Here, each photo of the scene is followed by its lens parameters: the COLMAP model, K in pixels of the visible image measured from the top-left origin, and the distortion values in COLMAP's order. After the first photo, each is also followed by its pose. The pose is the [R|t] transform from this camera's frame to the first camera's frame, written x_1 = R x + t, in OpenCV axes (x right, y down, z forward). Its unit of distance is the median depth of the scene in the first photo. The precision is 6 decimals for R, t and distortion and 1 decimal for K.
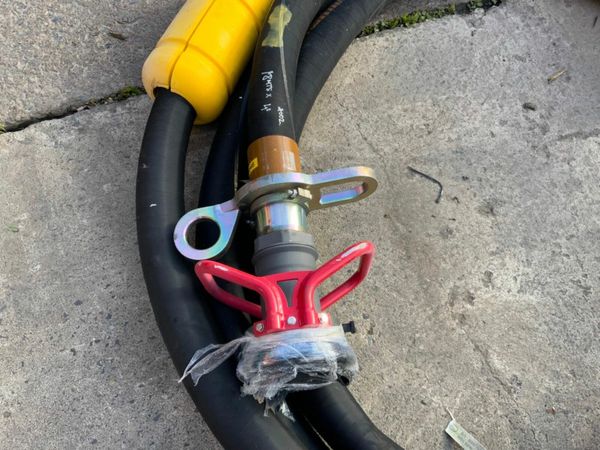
lens RADIAL K [[503.4, 0, 294.1], [0, 503.4, 225.4], [0, 0, 1]] dist [0.070455, -0.140570]
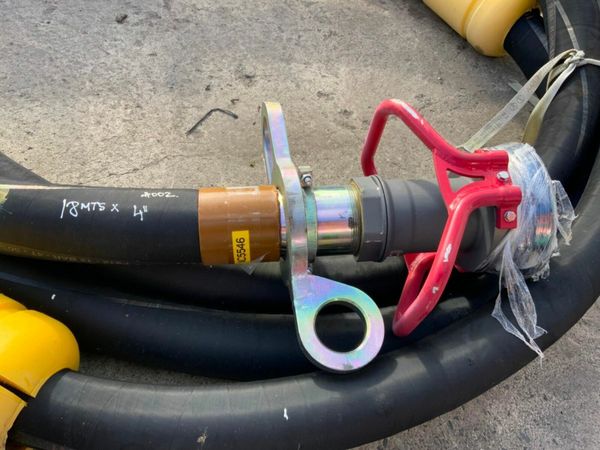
lens RADIAL K [[503.4, 0, 307.0], [0, 503.4, 226.3], [0, 0, 1]] dist [0.070455, -0.140570]
pose [[0.009249, -0.860828, 0.508812, -0.318430], [0.860486, 0.266058, 0.434485, -0.268421], [-0.509391, 0.433807, 0.743191, 0.374923]]
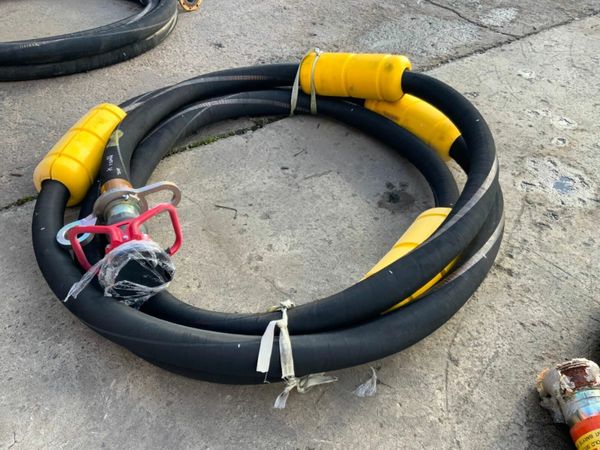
lens RADIAL K [[503.4, 0, 302.5], [0, 503.4, 223.7], [0, 0, 1]] dist [0.070455, -0.140570]
pose [[0.958684, -0.190861, 0.210944, 0.147753], [0.261975, 0.881361, -0.393156, 0.659433], [-0.110880, 0.432174, 0.894948, -0.459492]]
